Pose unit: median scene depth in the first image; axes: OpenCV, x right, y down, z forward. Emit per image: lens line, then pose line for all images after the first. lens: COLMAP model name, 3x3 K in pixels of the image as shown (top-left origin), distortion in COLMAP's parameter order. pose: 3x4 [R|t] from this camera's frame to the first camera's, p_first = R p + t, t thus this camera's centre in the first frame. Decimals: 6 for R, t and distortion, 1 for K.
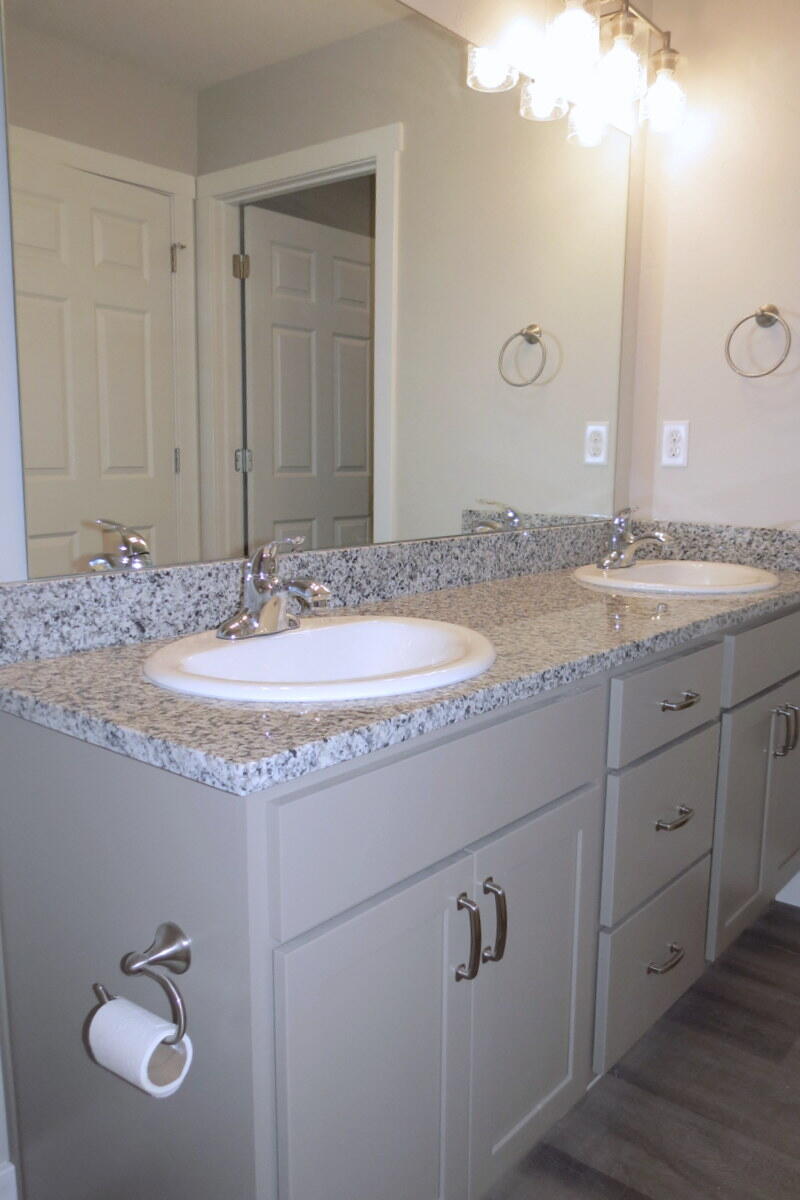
lens RADIAL K [[950.6, 0, 398.5], [0, 950.6, 603.4], [0, 0, 1]] dist [-0.005495, -0.014662]
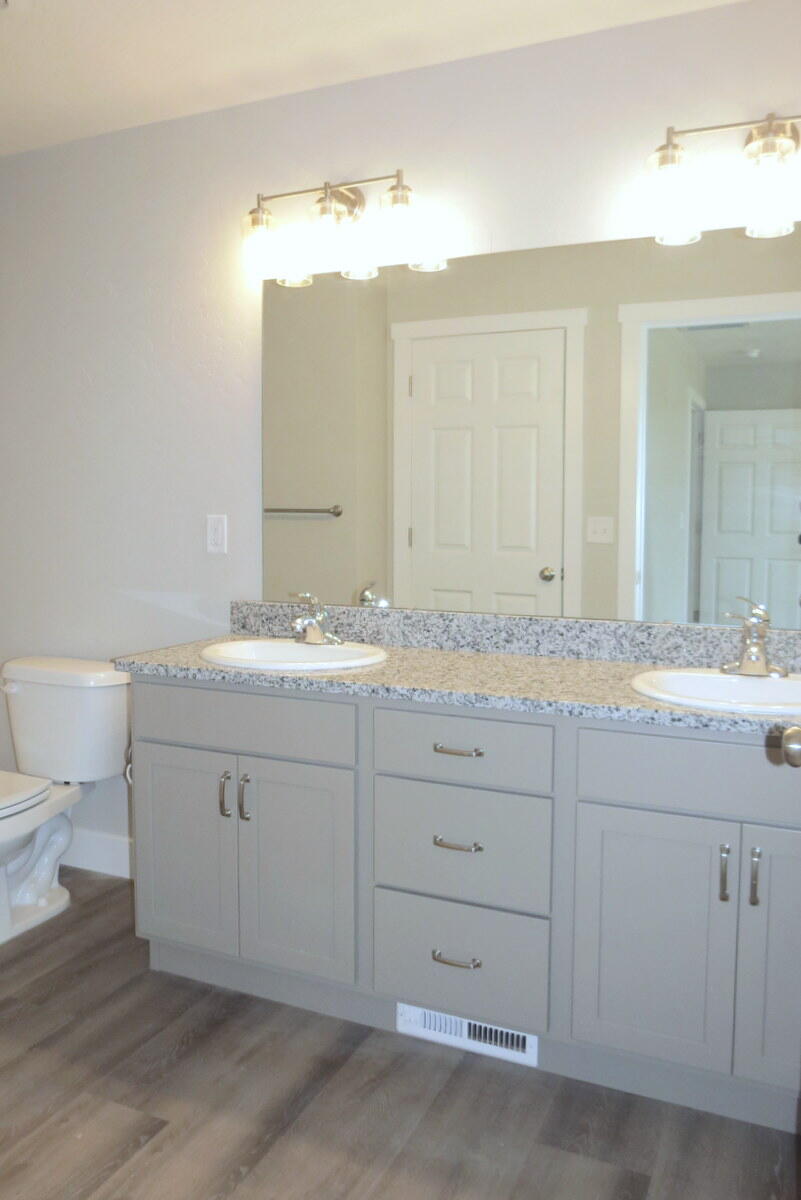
lens RADIAL K [[911.5, 0, 356.0], [0, 911.5, 545.3], [0, 0, 1]] dist [-0.031909, 0.010435]
pose [[0.251021, 0.031917, -0.967455, 1.315533], [-0.153121, 0.988182, -0.007129, -0.130085], [0.955794, 0.149927, 0.252942, 0.465504]]
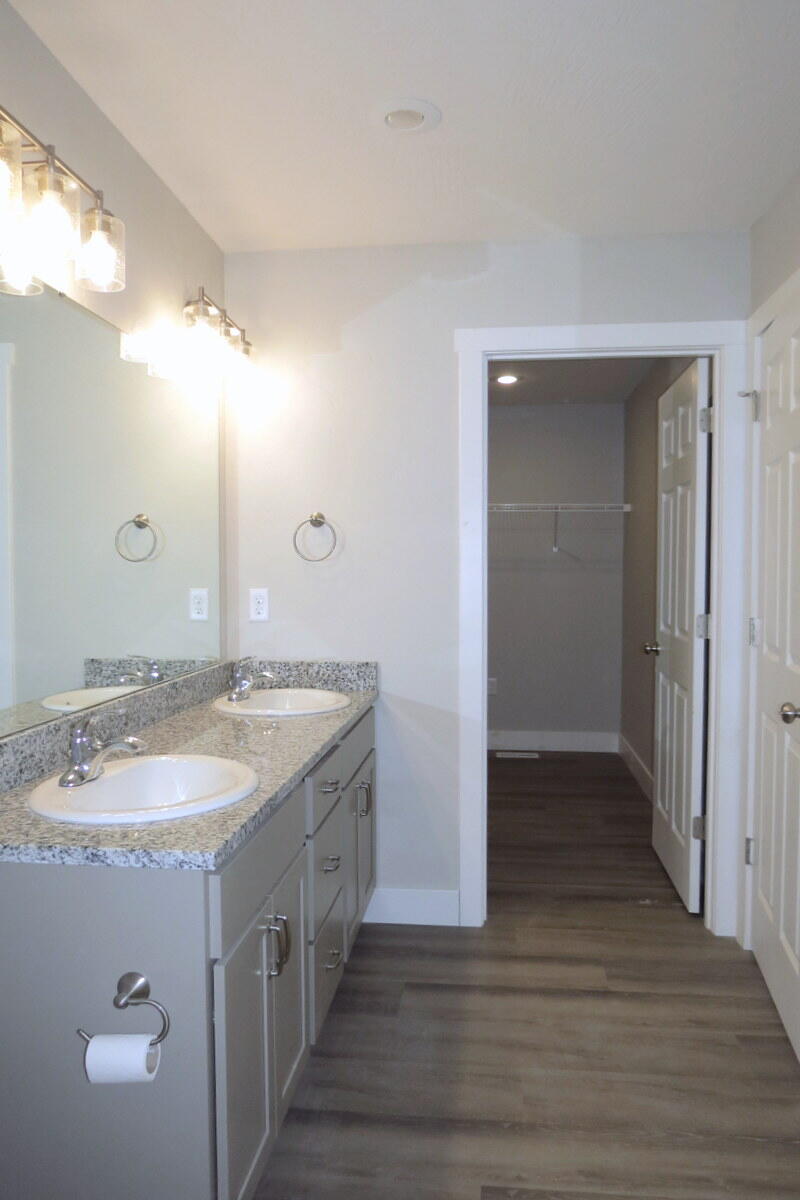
lens RADIAL K [[911.5, 0, 397.6], [0, 911.5, 597.8], [0, 0, 1]] dist [-0.031909, 0.010435]
pose [[0.835467, -0.032710, 0.548566, -0.387610], [0.098138, 0.991061, -0.090369, -0.054077], [-0.540707, 0.129336, 0.831209, -0.313801]]
